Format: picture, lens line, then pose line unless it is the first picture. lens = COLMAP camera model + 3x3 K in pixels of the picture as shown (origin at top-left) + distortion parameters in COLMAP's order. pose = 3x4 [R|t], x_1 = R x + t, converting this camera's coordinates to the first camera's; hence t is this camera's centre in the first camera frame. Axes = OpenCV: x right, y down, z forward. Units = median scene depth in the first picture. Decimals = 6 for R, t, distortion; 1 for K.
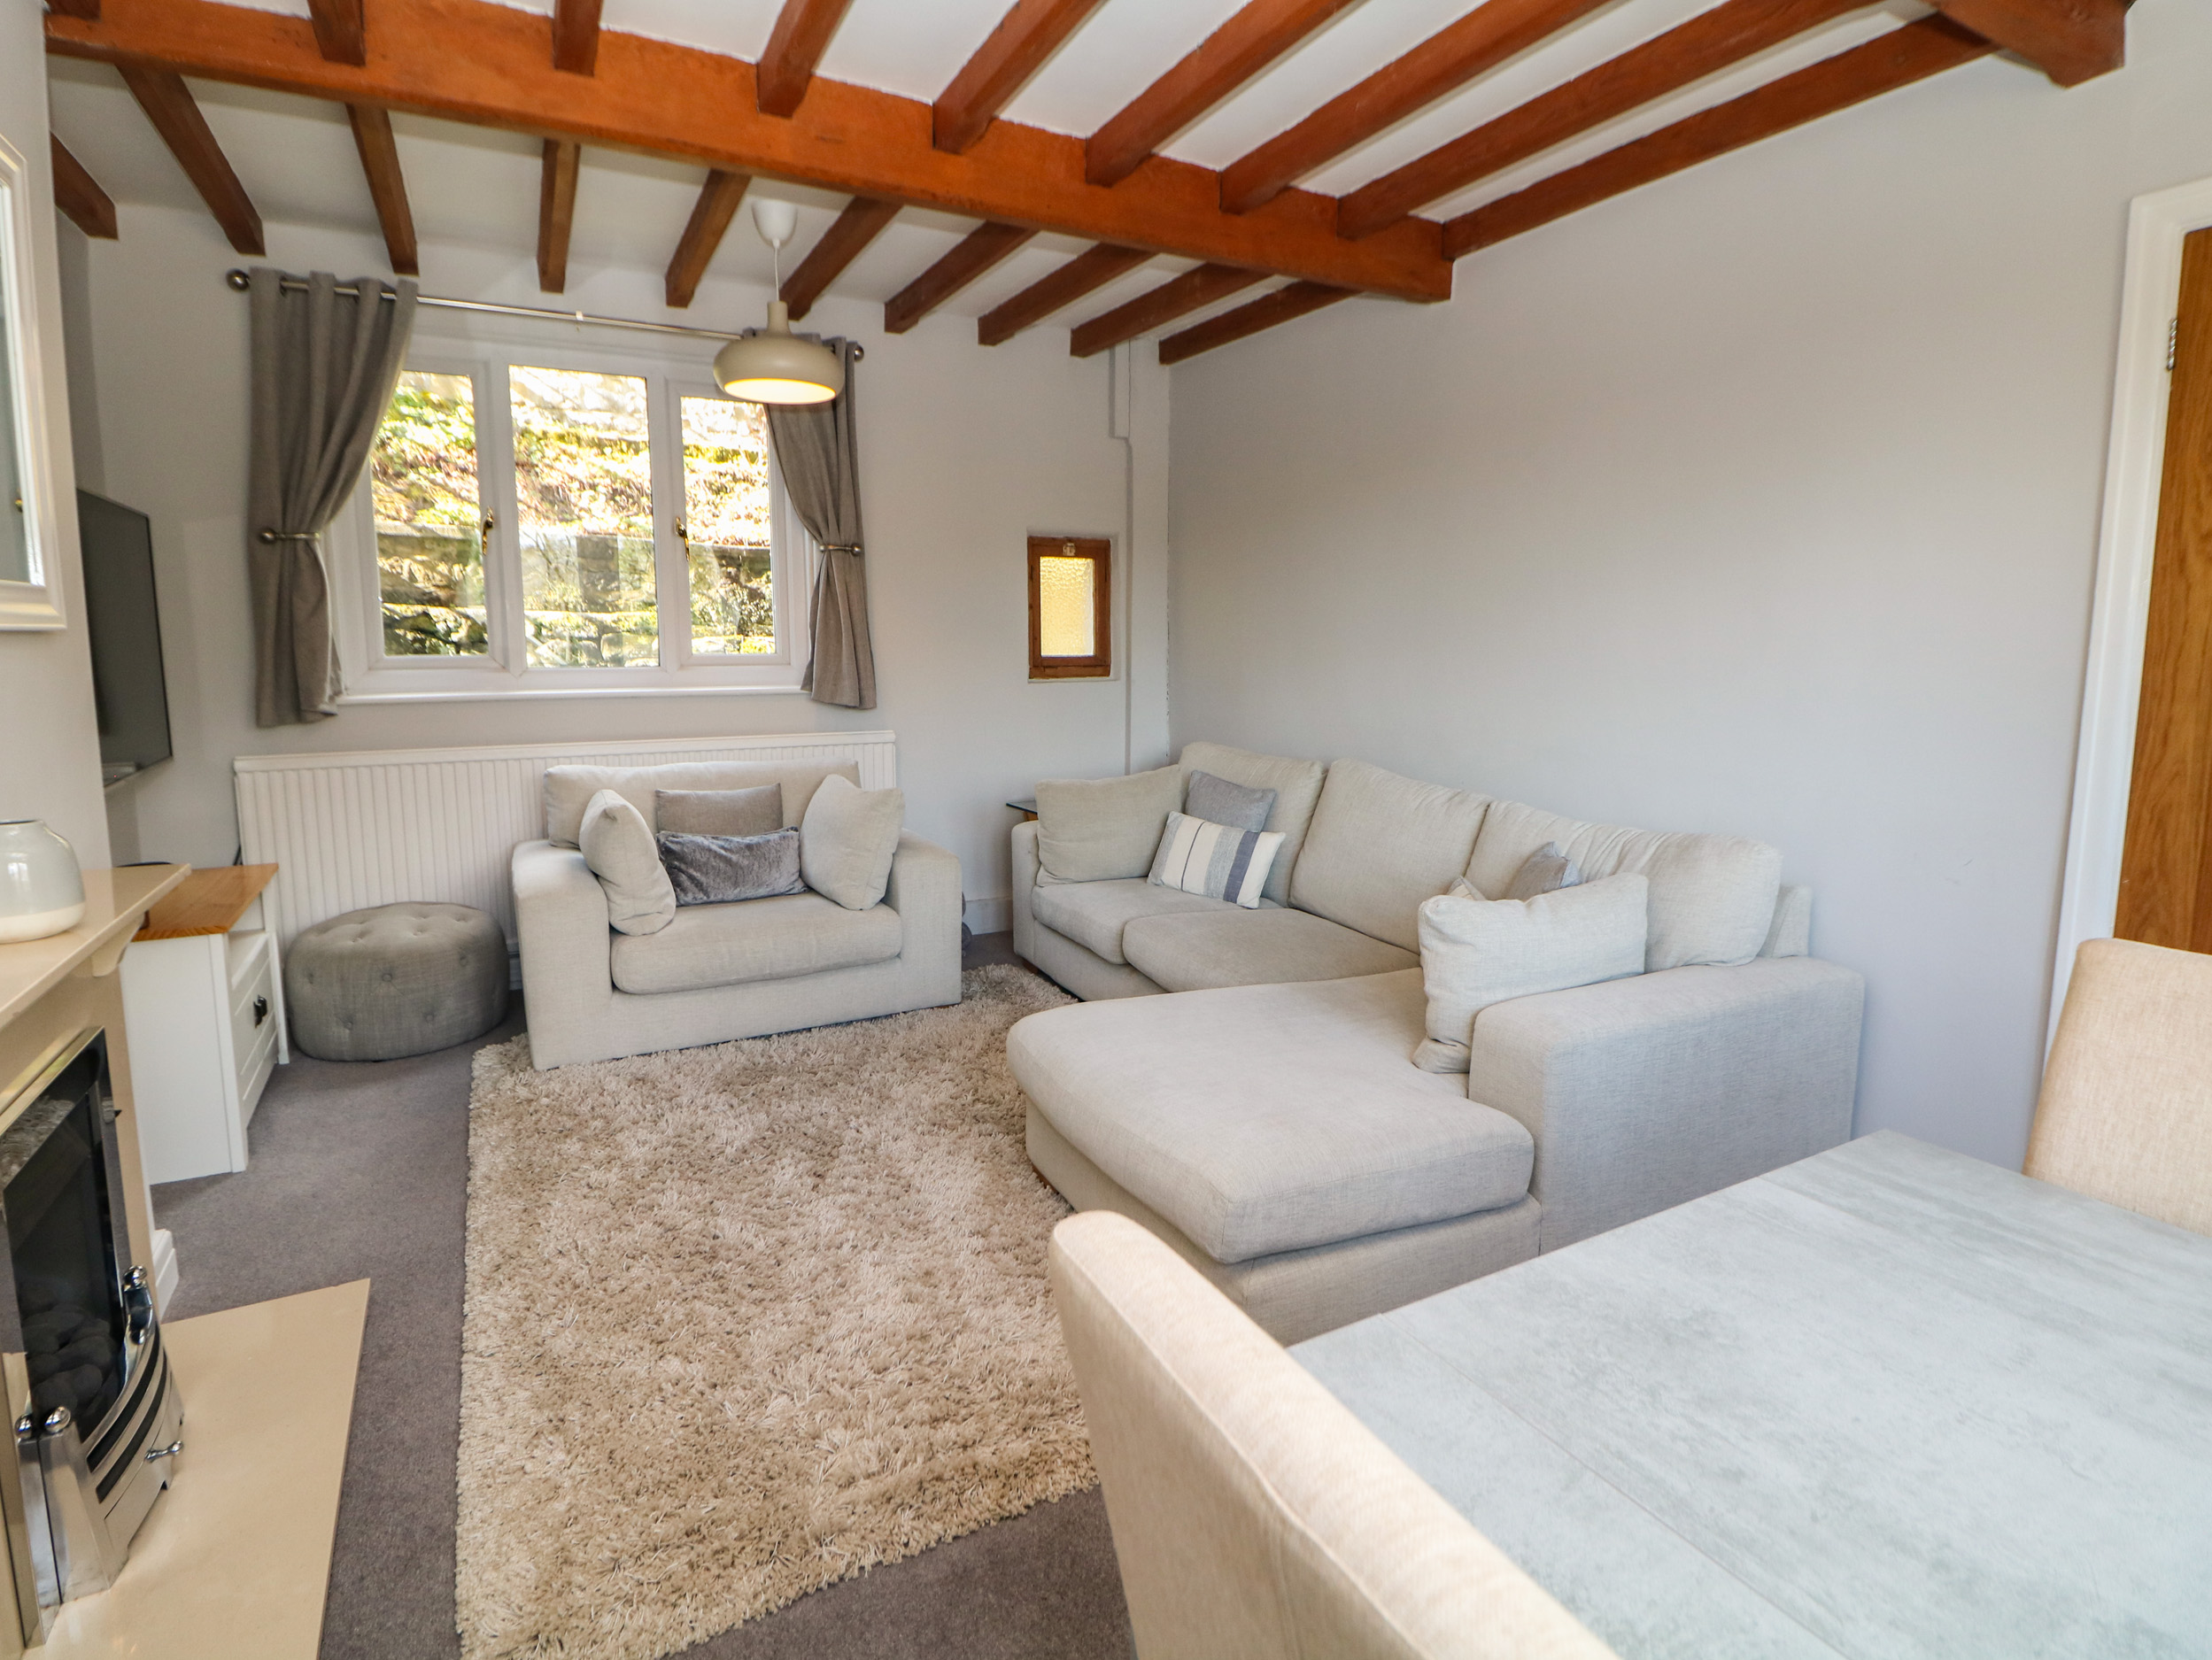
lens RADIAL K [[1147.9, 0, 1106.8], [0, 1147.9, 781.2], [0, 0, 1]] dist [0.001805, -0.012366]
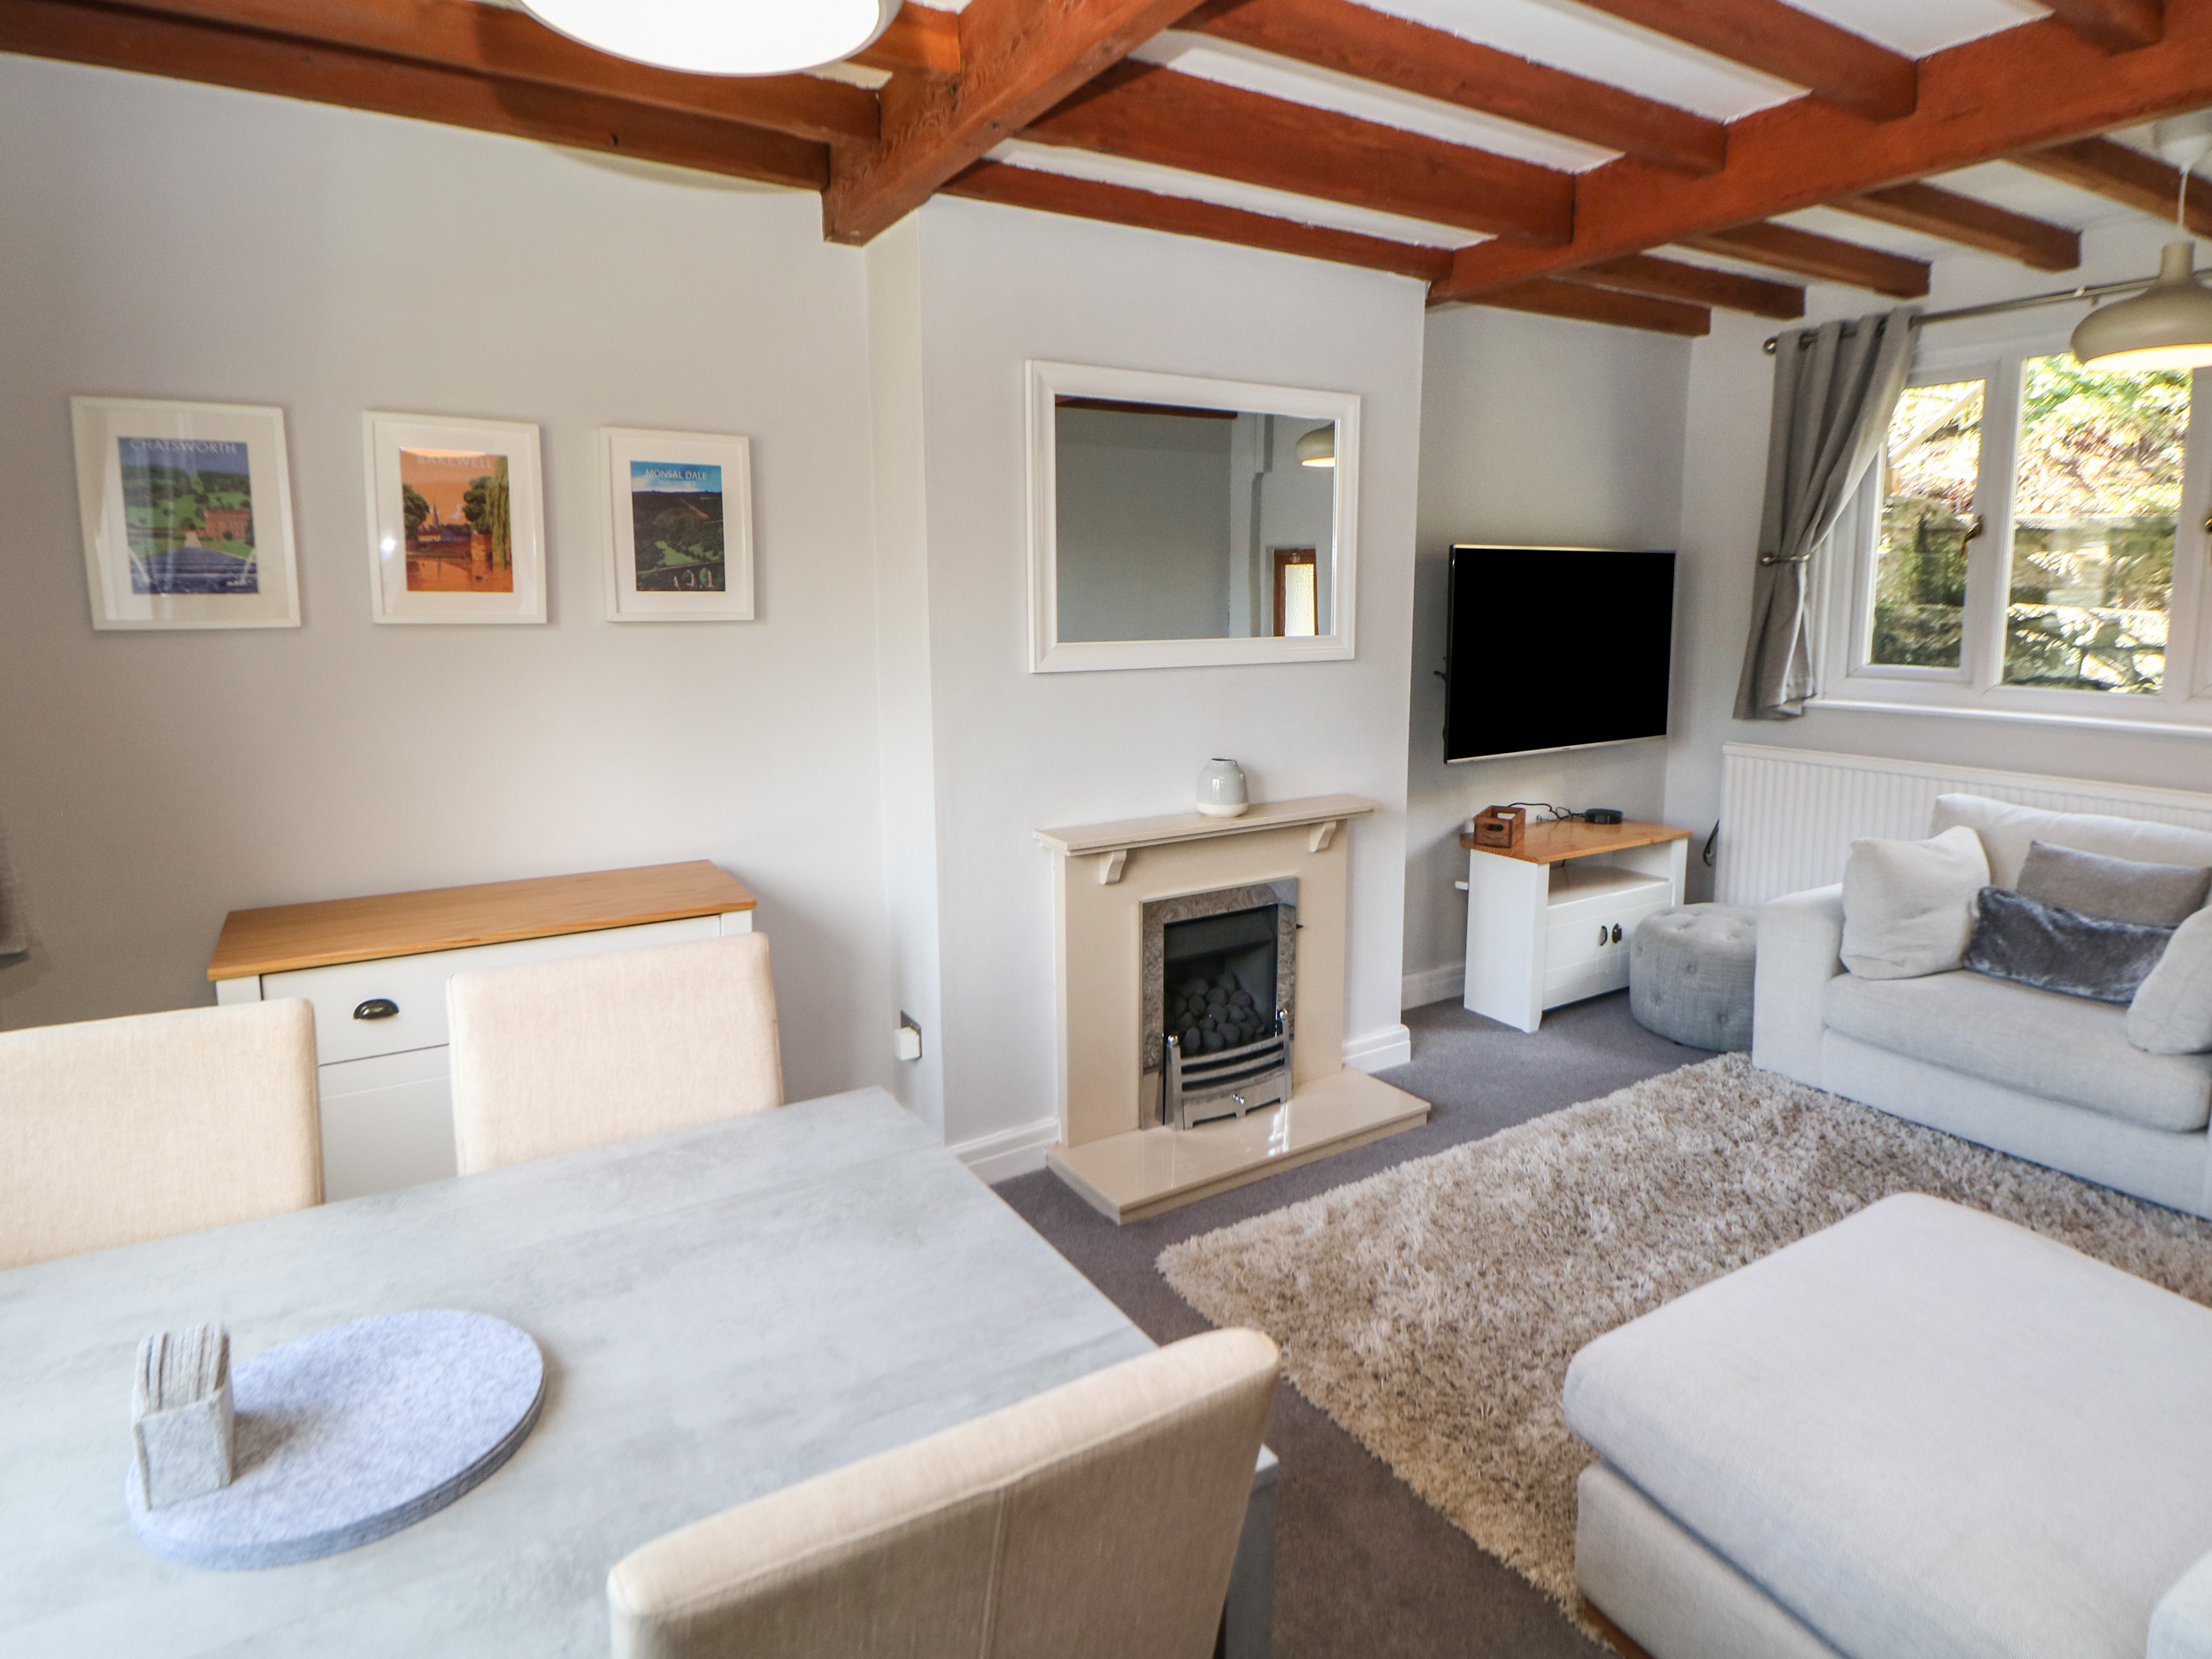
lens RADIAL K [[1227.2, 0, 1107.7], [0, 1227.2, 758.9], [0, 0, 1]] dist [0.002598, -0.016207]
pose [[0.052357, 0.135171, -0.989438, 0.413202], [-0.120347, 0.984430, 0.128118, -0.076219], [0.991350, 0.112368, 0.067810, 0.219769]]
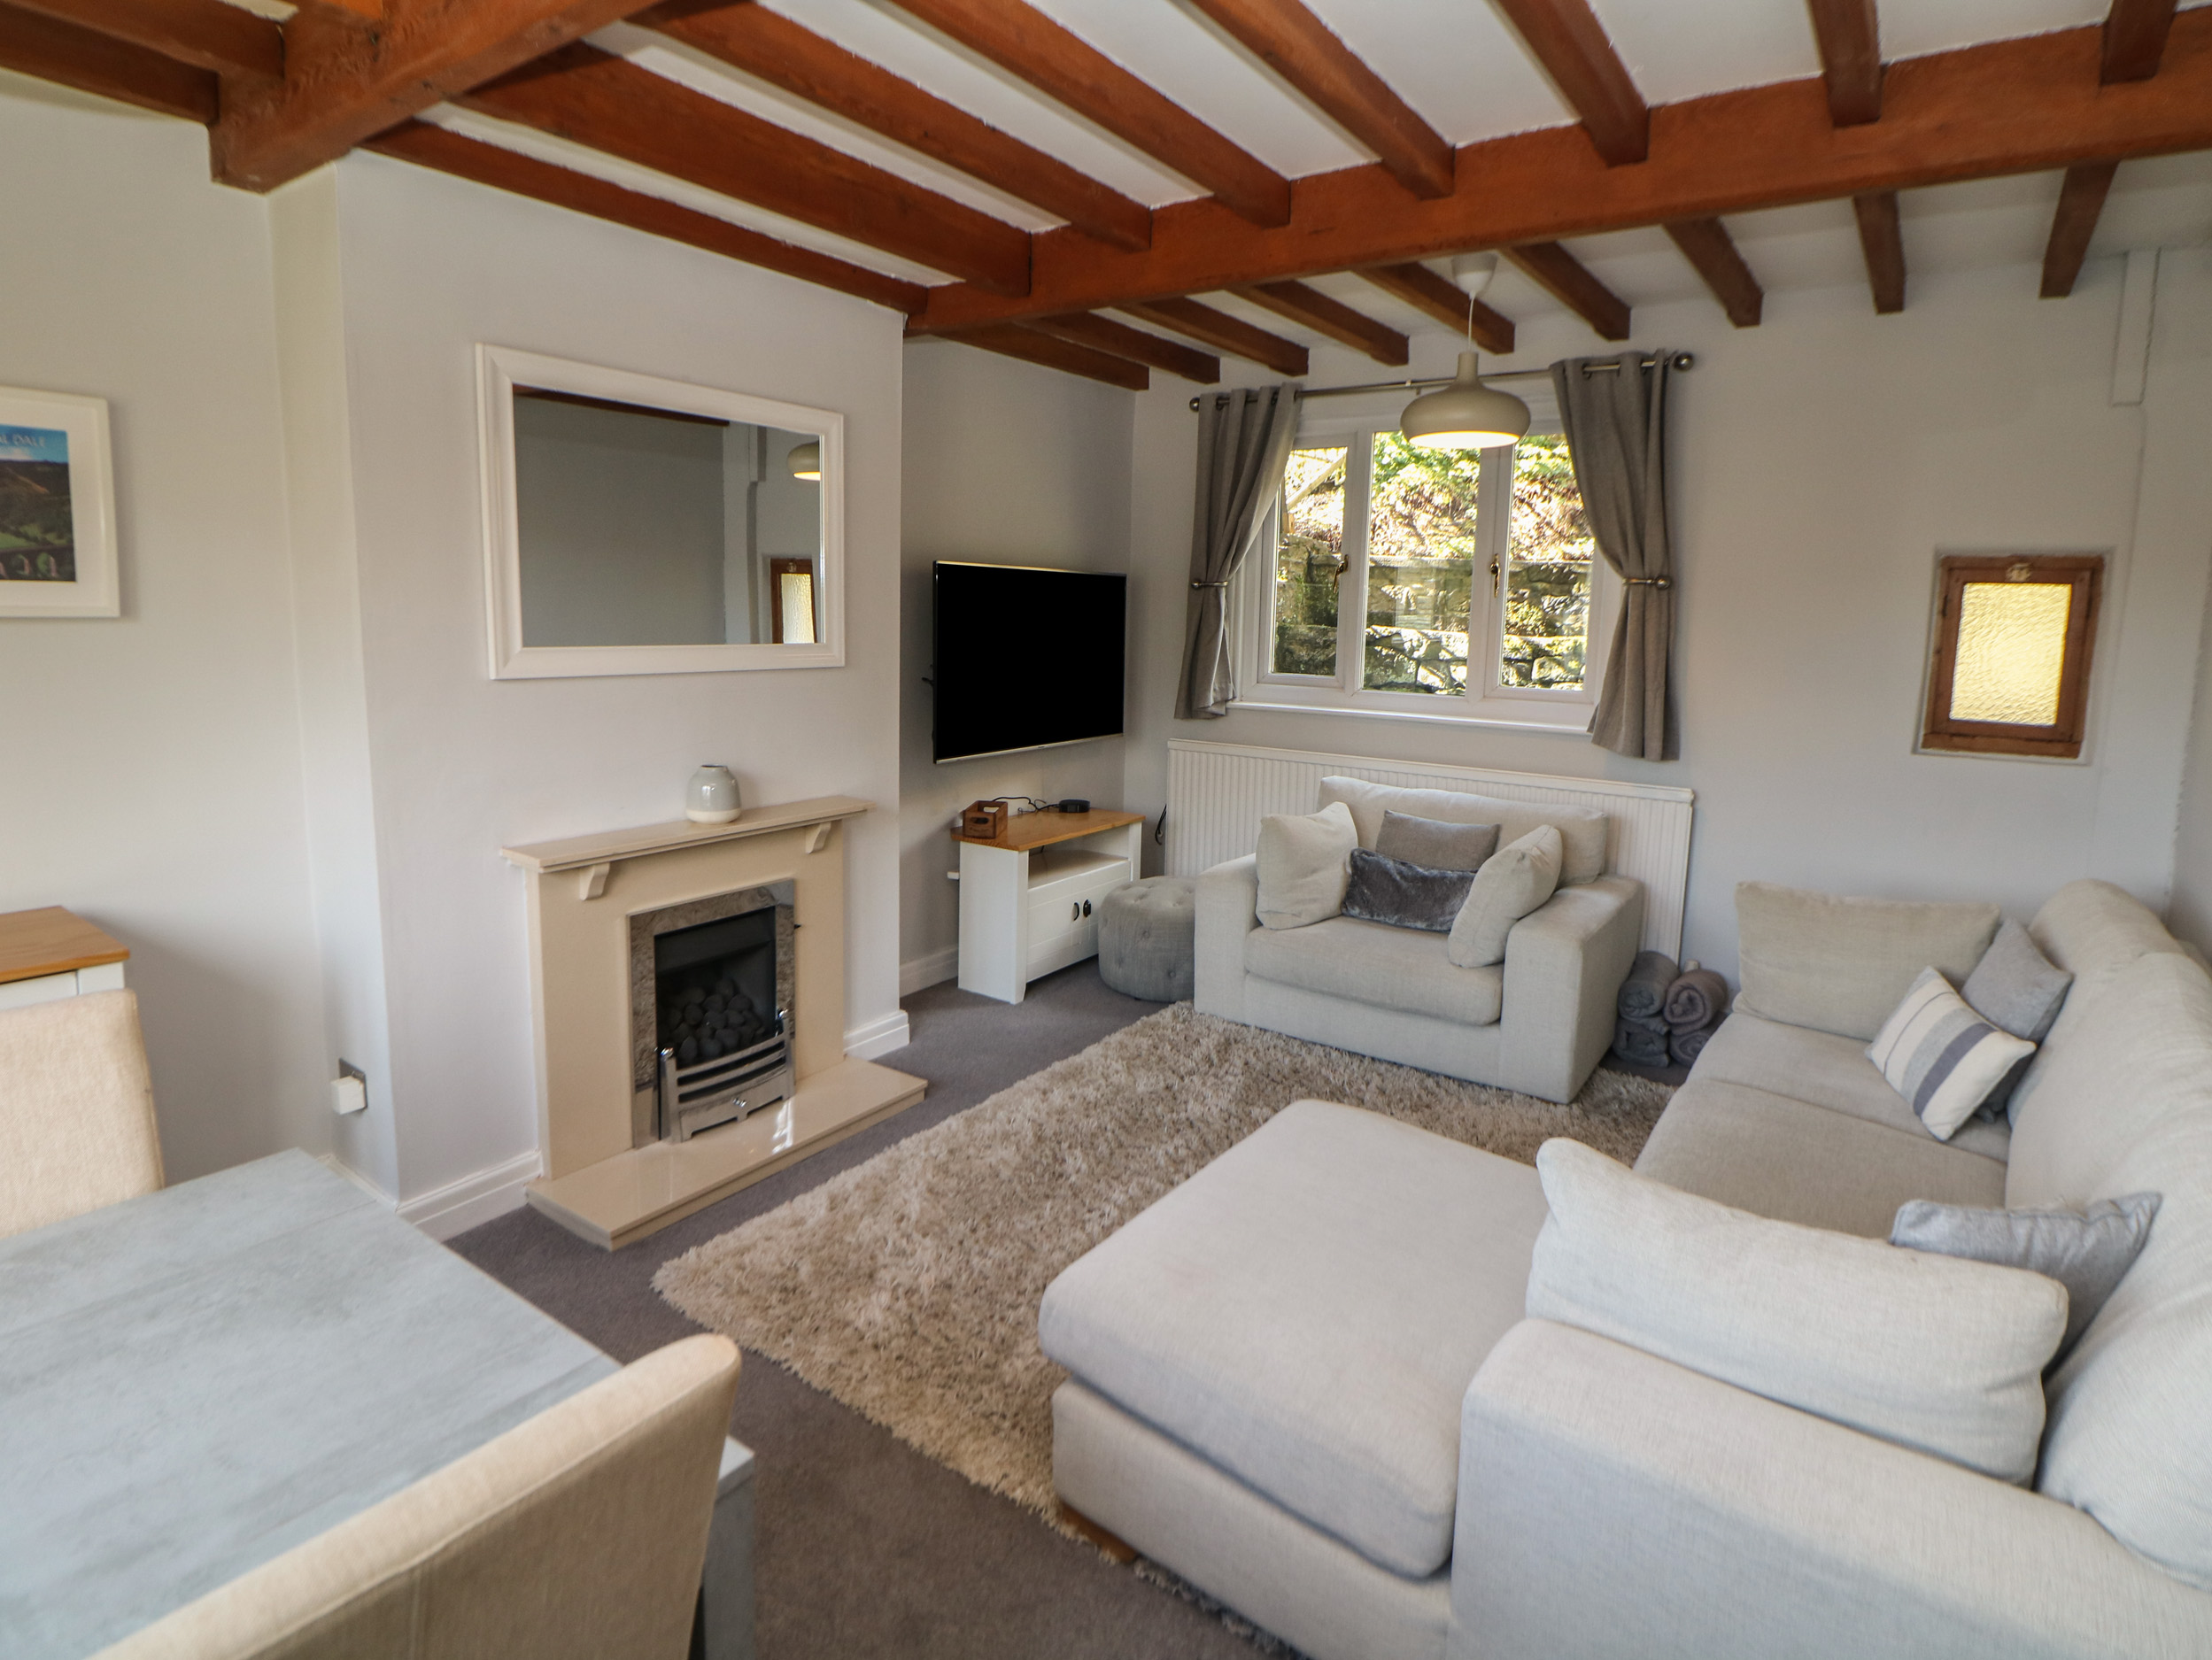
lens RADIAL K [[1164.1, 0, 1125.8], [0, 1164.1, 760.9], [0, 0, 1]] dist [0.001090, -0.015342]
pose [[0.454418, 0.127605, -0.881601, 0.415729], [-0.134189, 0.988199, 0.073867, -0.077732], [0.880623, 0.084735, 0.466179, 0.230655]]
